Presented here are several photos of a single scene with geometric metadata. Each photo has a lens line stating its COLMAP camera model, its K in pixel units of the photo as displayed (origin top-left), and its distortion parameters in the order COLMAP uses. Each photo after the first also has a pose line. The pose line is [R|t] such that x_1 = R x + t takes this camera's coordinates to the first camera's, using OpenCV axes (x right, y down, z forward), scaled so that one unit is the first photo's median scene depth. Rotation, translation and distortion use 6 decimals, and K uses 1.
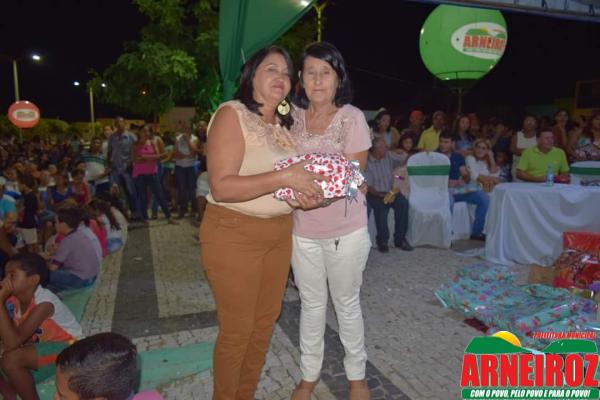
lens RADIAL K [[462.4, 0, 299.1], [0, 462.4, 196.4], [0, 0, 1]] dist [-0.019199, 0.010272]
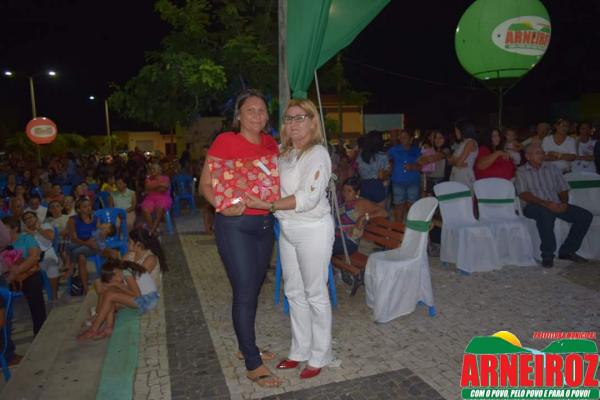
lens RADIAL K [[462.4, 0, 300.3], [0, 462.4, 196.2], [0, 0, 1]] dist [-0.019199, 0.010272]
pose [[0.999057, -0.032495, -0.028796, -0.049048], [0.032144, 0.999404, -0.012580, -0.021009], [0.029187, 0.011642, 0.999506, 0.073573]]
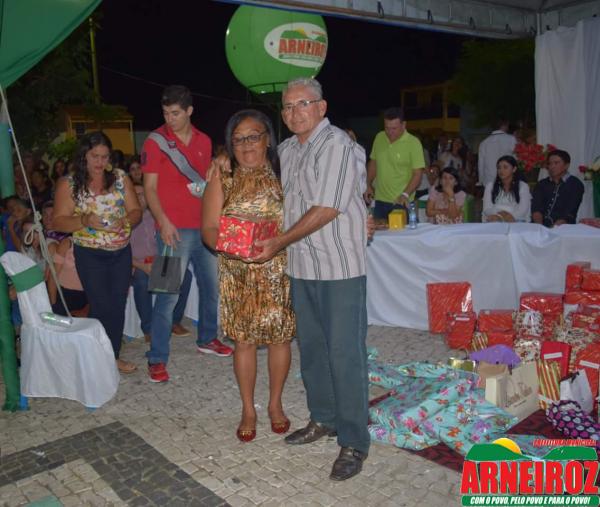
lens RADIAL K [[589.4, 0, 249.2], [0, 589.4, 249.1], [0, 0, 1]] dist [-0.012957, 0.000000]
pose [[0.957503, -0.087234, 0.274915, -0.009916], [0.082413, 0.996174, 0.029061, -0.018036], [-0.276399, -0.005169, 0.961029, 0.021847]]
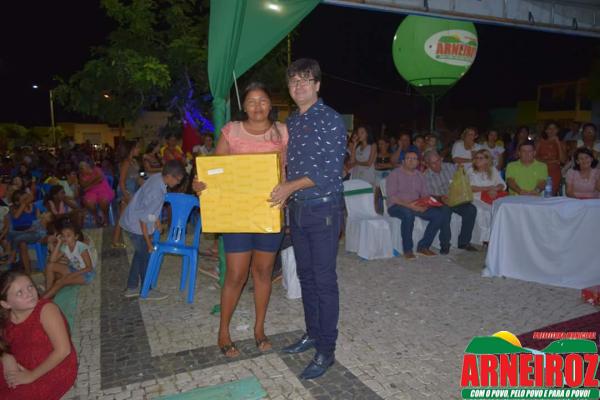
lens RADIAL K [[462.4, 0, 299.0], [0, 462.4, 197.1], [0, 0, 1]] dist [-0.019199, 0.010272]
pose [[0.997510, -0.015871, 0.068713, -0.021139], [0.016109, 0.999866, -0.002922, -0.015563], [-0.068657, 0.004022, 0.997632, 0.017765]]
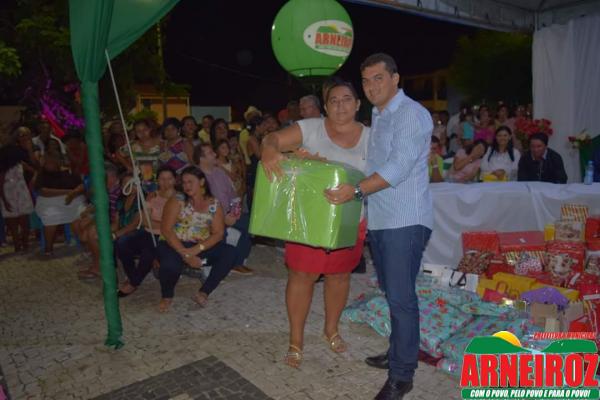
lens RADIAL K [[462.4, 0, 299.6], [0, 462.4, 196.1], [0, 0, 1]] dist [-0.019199, 0.010272]
pose [[0.944348, -0.076673, 0.319889, -0.030146], [0.073355, 0.997054, 0.022428, -0.020427], [-0.320666, 0.002285, 0.947189, 0.064526]]
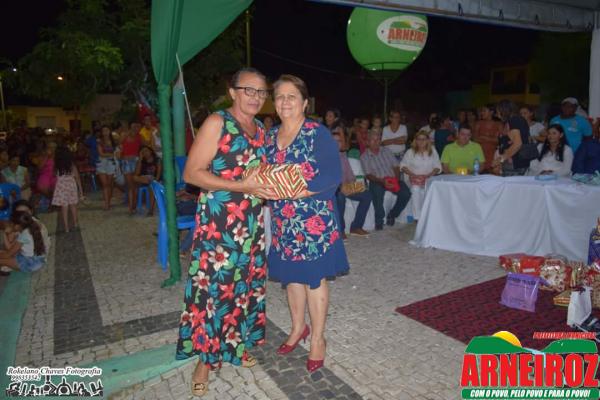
lens RADIAL K [[462.4, 0, 298.7], [0, 462.4, 196.9], [0, 0, 1]] dist [-0.019199, 0.010272]
pose [[0.989038, -0.033478, 0.143818, -0.005551], [0.028764, 0.998983, 0.034734, -0.012287], [-0.144835, -0.030217, 0.988994, -0.012609]]
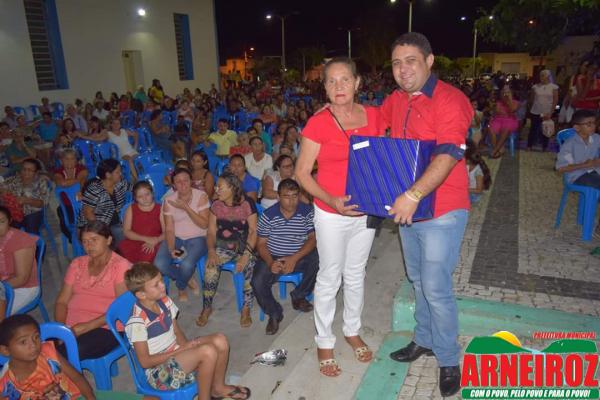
lens RADIAL K [[462.4, 0, 299.5], [0, 462.4, 197.5], [0, 0, 1]] dist [-0.019199, 0.010272]
pose [[0.720715, 0.158643, -0.674835, 0.002810], [-0.063328, 0.984459, 0.163798, -0.011423], [0.690333, -0.075316, 0.719561, -0.015970]]
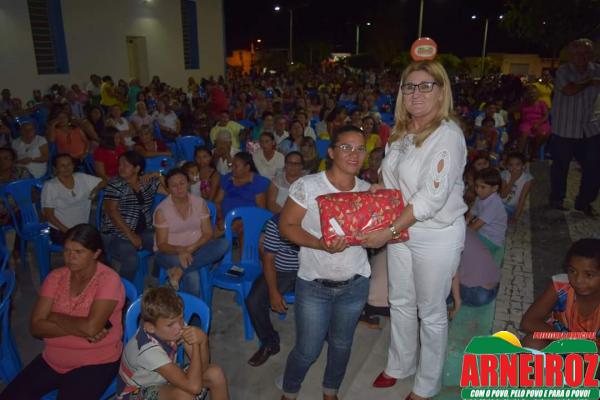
lens RADIAL K [[462.4, 0, 297.7], [0, 462.4, 197.1], [0, 0, 1]] dist [-0.019199, 0.010272]
pose [[0.710616, 0.191634, -0.676980, -0.050295], [-0.097334, 0.979717, 0.175161, -0.010012], [0.696815, -0.058579, 0.714854, 0.016745]]
